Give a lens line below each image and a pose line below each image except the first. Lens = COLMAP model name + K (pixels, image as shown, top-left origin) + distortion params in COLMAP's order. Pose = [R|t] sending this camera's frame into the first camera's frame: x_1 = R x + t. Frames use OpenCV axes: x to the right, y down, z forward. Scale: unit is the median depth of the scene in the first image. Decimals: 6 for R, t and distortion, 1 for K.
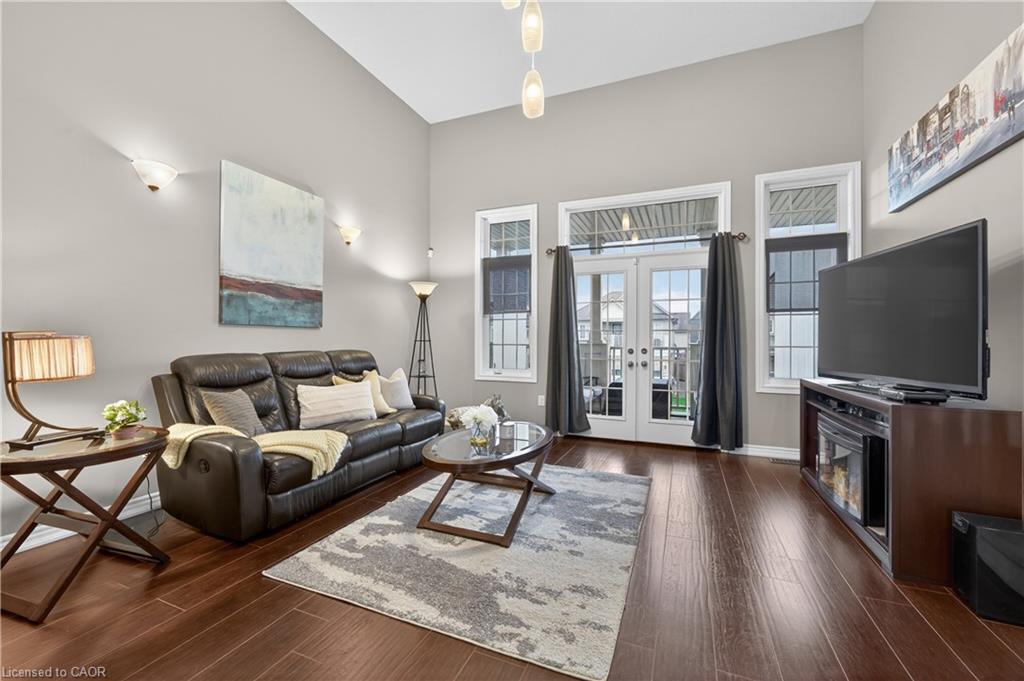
lens RADIAL K [[412.9, 0, 507.1], [0, 412.9, 337.8], [0, 0, 1]] dist [-0.003219, 0.001714]
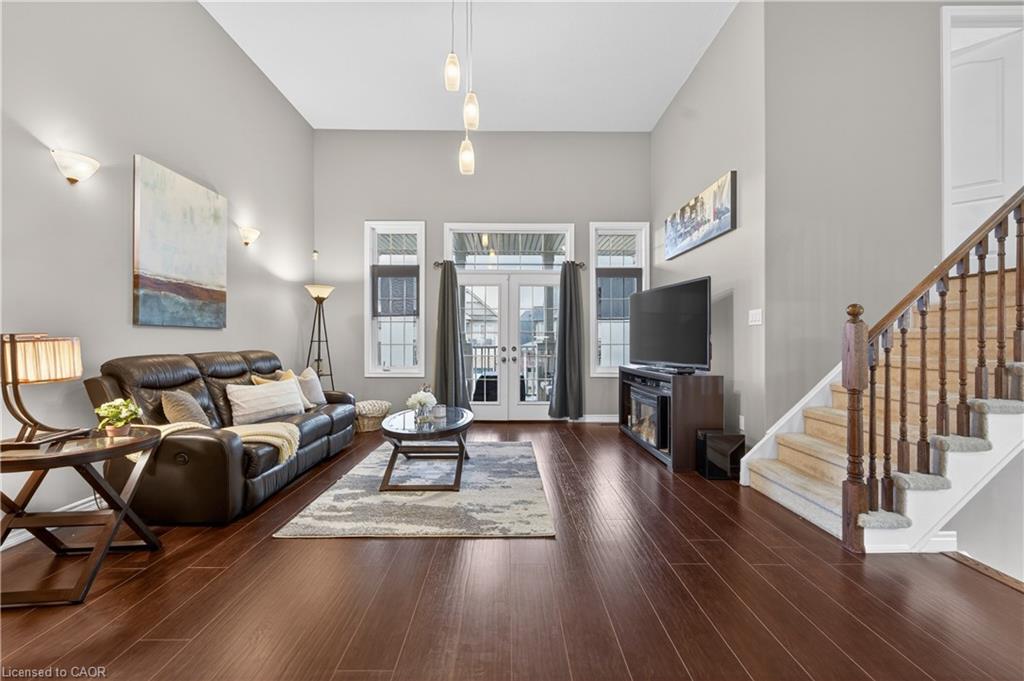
lens RADIAL K [[412.9, 0, 507.8], [0, 412.9, 338.7], [0, 0, 1]] dist [-0.003219, 0.001714]
pose [[0.917317, -0.001199, 0.398155, -0.279530], [0.000042, 0.999996, 0.002915, -0.003381], [-0.398157, -0.002657, 0.917313, -0.231030]]
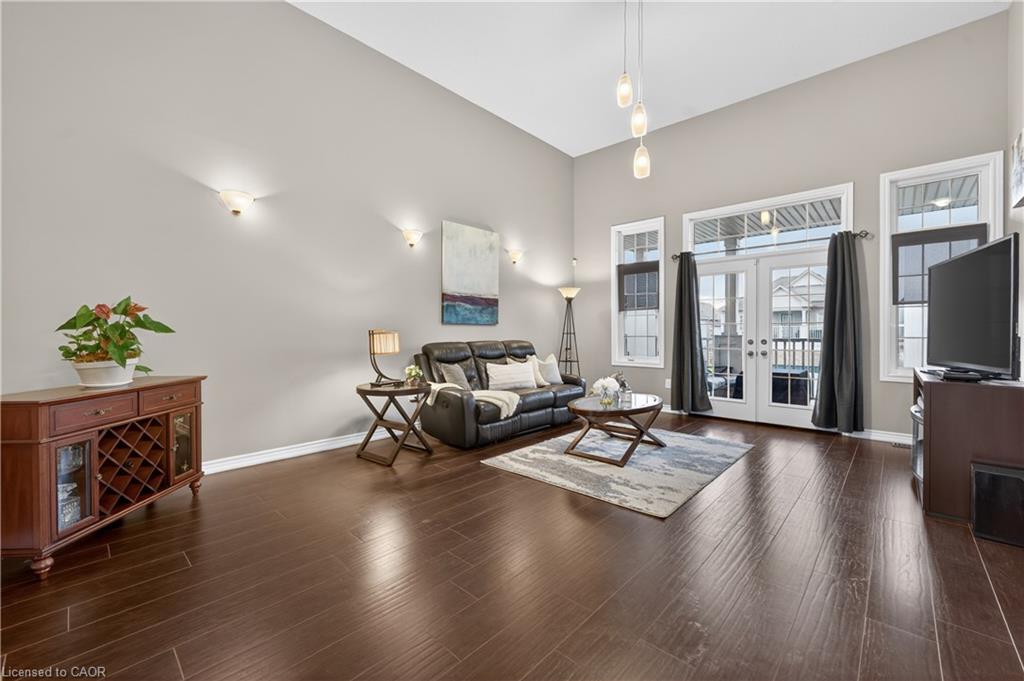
lens RADIAL K [[412.9, 0, 510.3], [0, 412.9, 333.9], [0, 0, 1]] dist [-0.003219, 0.001714]
pose [[0.940591, -0.004502, -0.339513, 0.094516], [0.007312, 0.999949, 0.006996, -0.002609], [0.339464, -0.009063, 0.940575, -0.415730]]
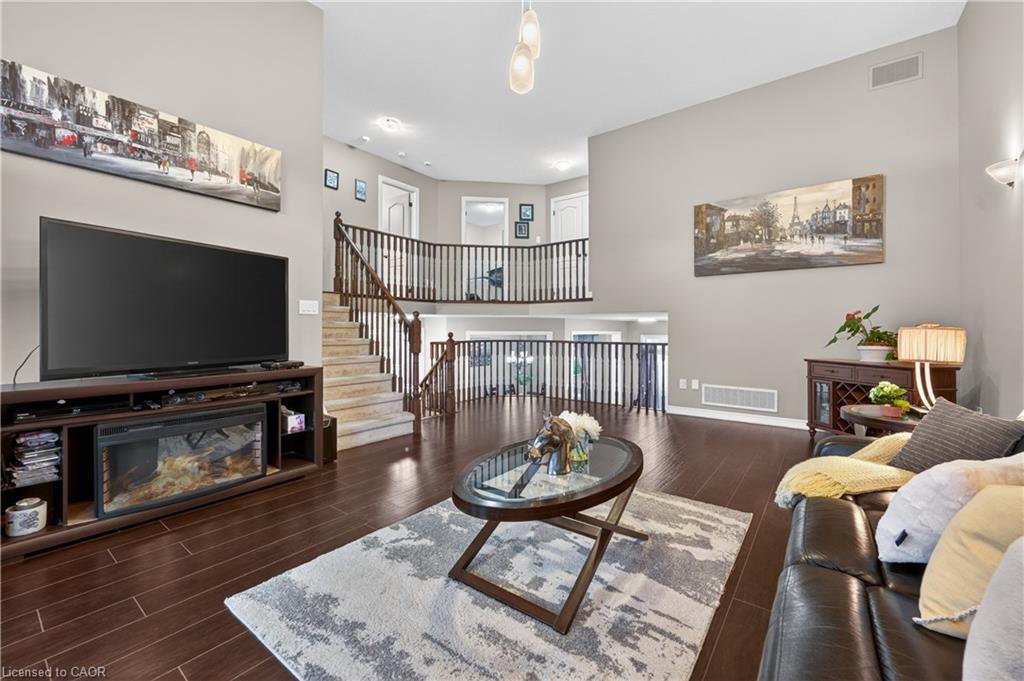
lens RADIAL K [[412.9, 0, 510.1], [0, 412.9, 334.1], [0, 0, 1]] dist [-0.003219, 0.001714]
pose [[-0.971930, -0.008015, 0.235135, -0.105145], [-0.009003, 0.999955, -0.003131, 0.019519], [-0.235099, -0.005160, -0.971958, 1.512151]]
